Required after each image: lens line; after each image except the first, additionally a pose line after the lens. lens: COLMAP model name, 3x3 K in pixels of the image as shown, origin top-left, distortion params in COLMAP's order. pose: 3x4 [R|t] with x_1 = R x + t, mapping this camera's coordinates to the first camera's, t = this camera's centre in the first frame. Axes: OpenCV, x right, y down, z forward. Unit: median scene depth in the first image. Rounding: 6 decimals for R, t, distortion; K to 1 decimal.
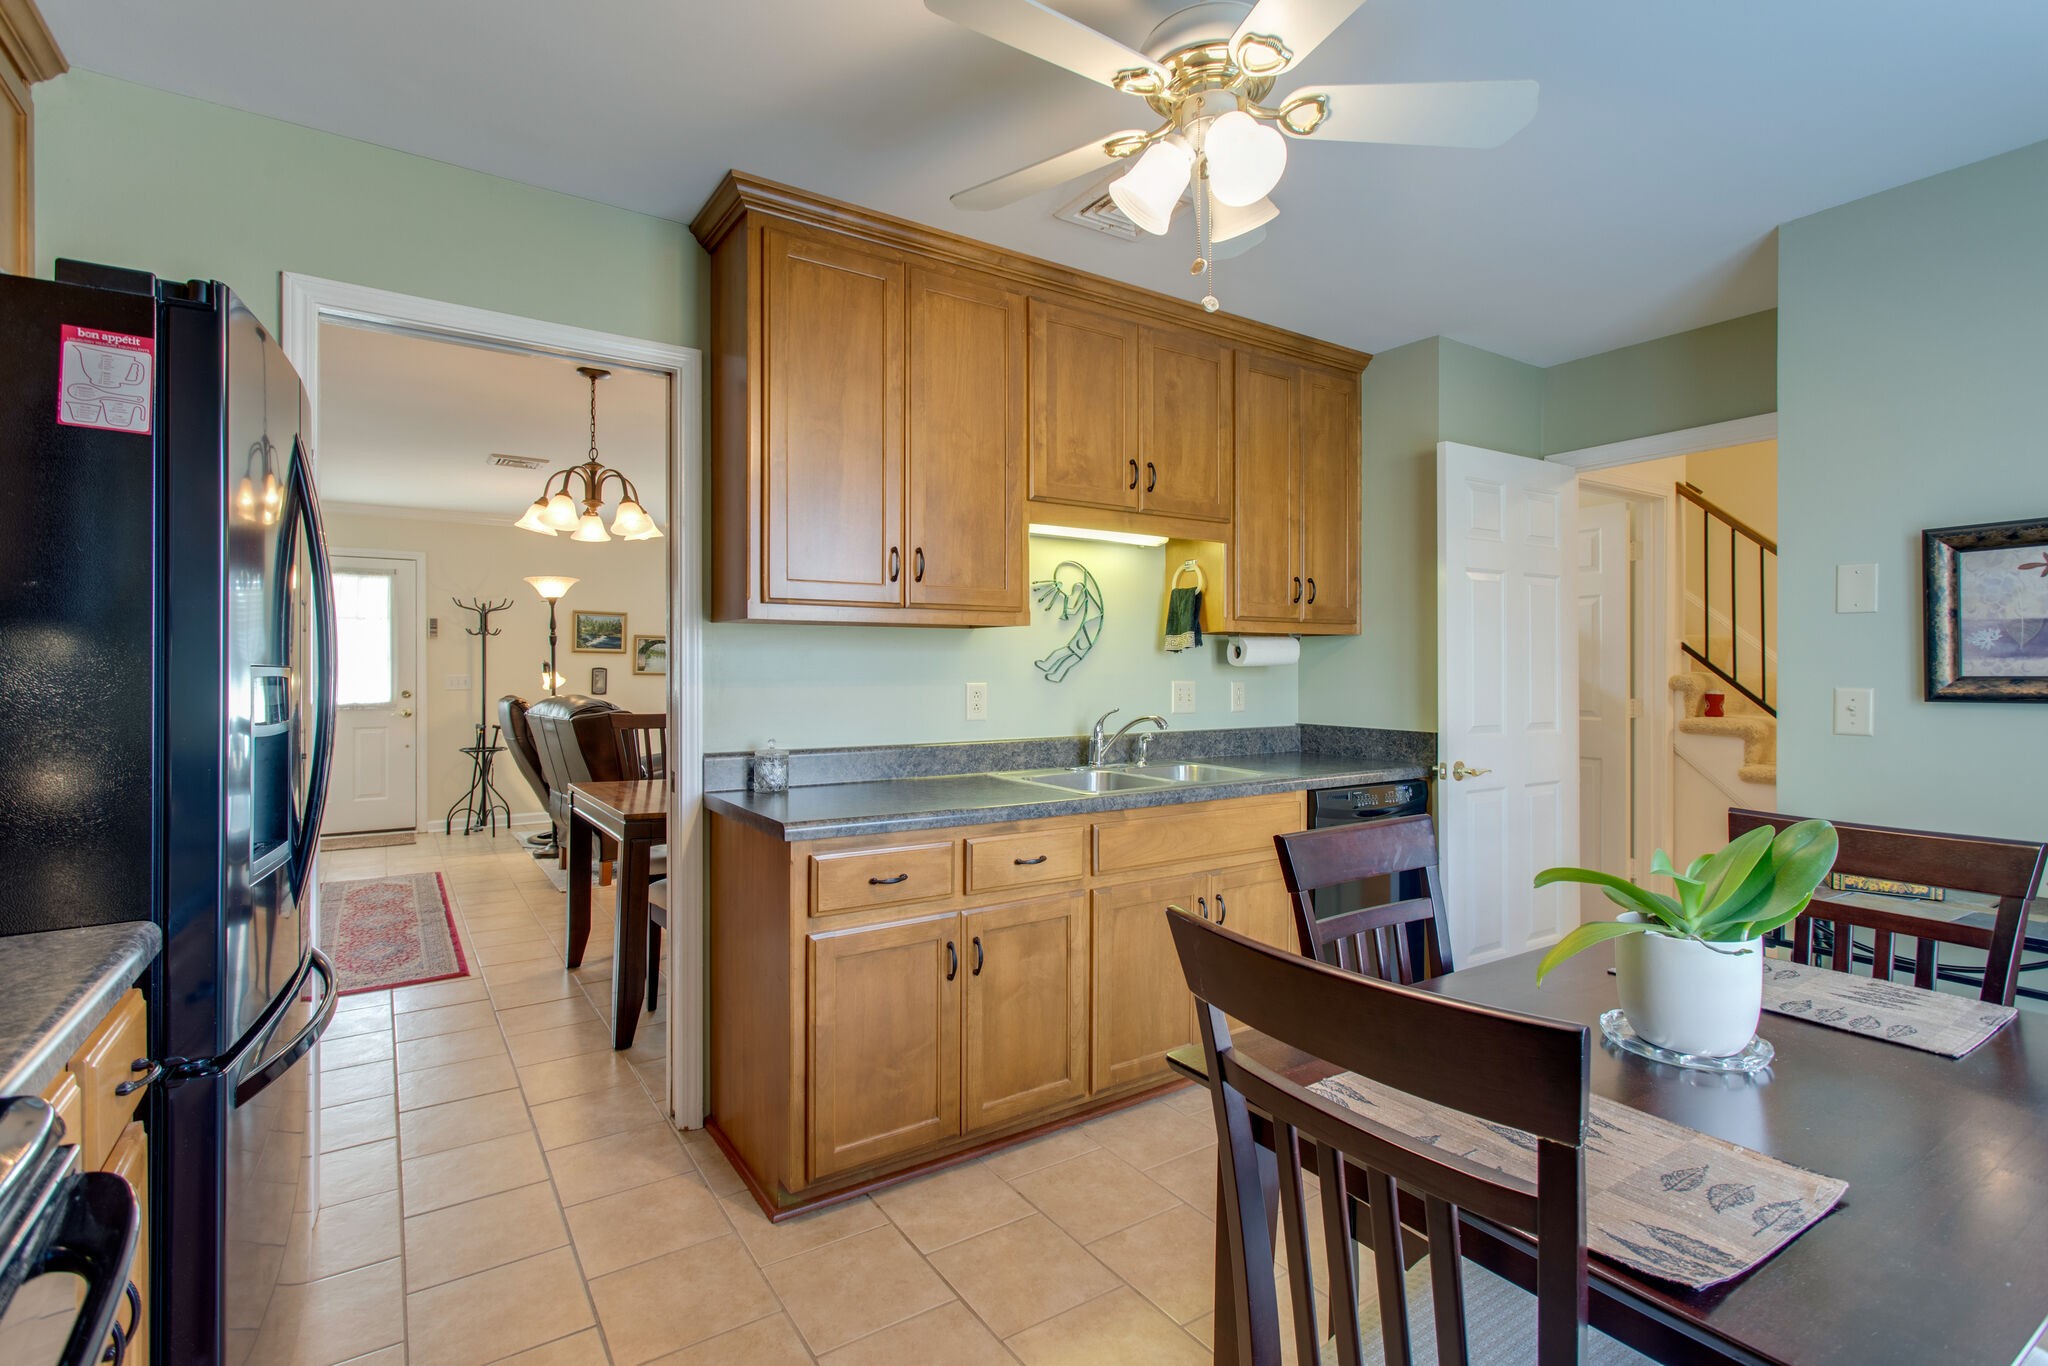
lens RADIAL K [[957.4, 0, 1011.9], [0, 957.4, 677.5], [0, 0, 1]] dist [0.003318, -0.000424]
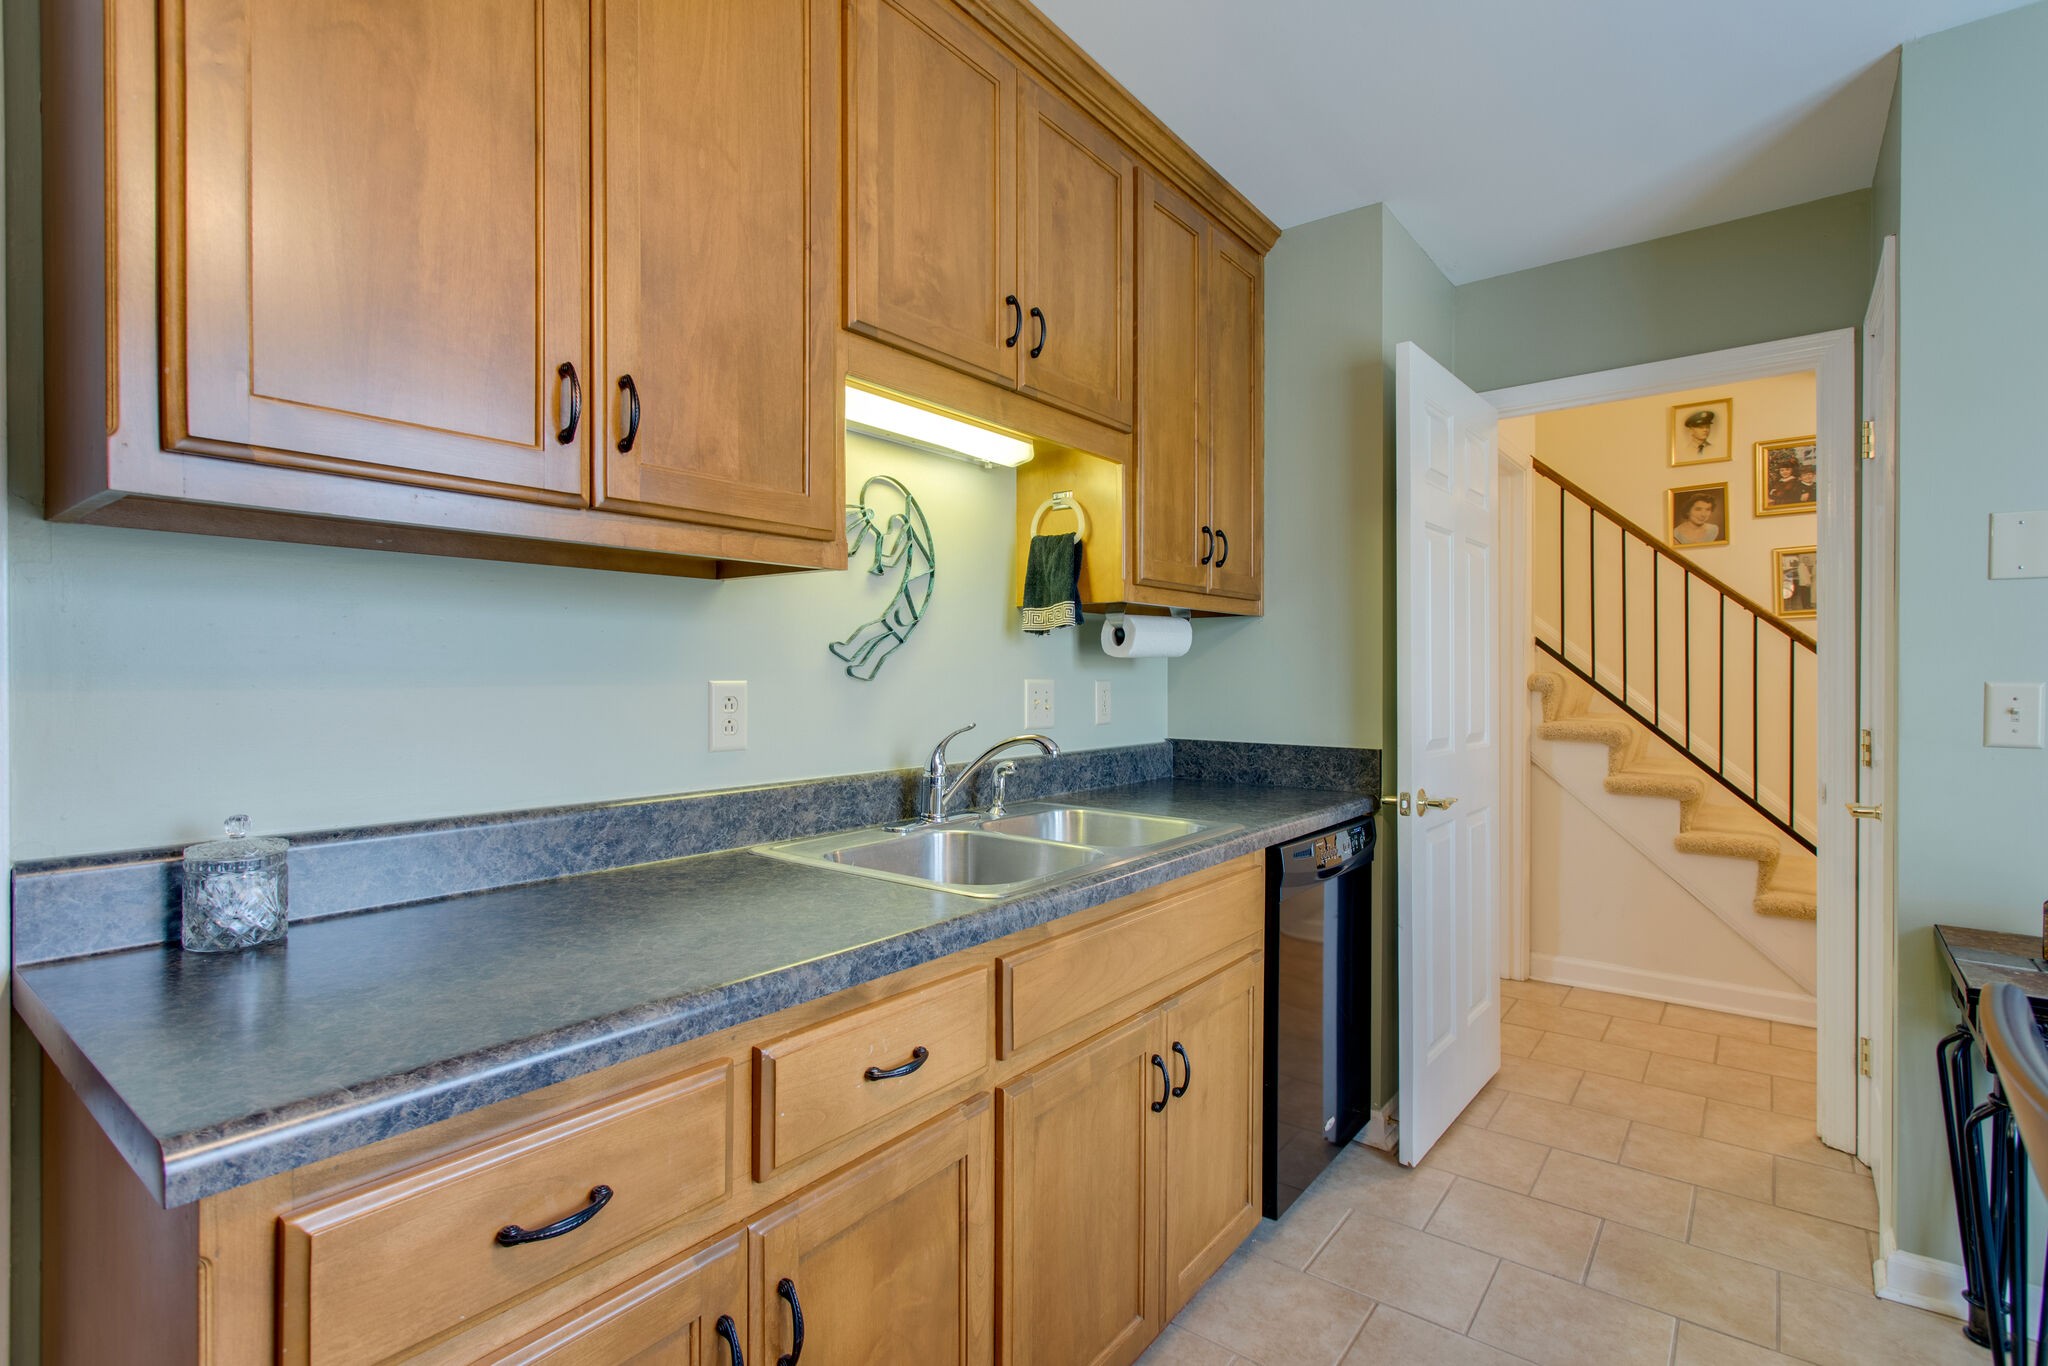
lens RADIAL K [[957.4, 0, 1008.3], [0, 957.4, 683.6], [0, 0, 1]] dist [0.003318, -0.000424]
pose [[0.948506, -0.002353, 0.316752, -0.062747], [0.002990, 0.999994, -0.001526, 0.009218], [-0.316746, 0.002395, 0.948507, 0.466083]]
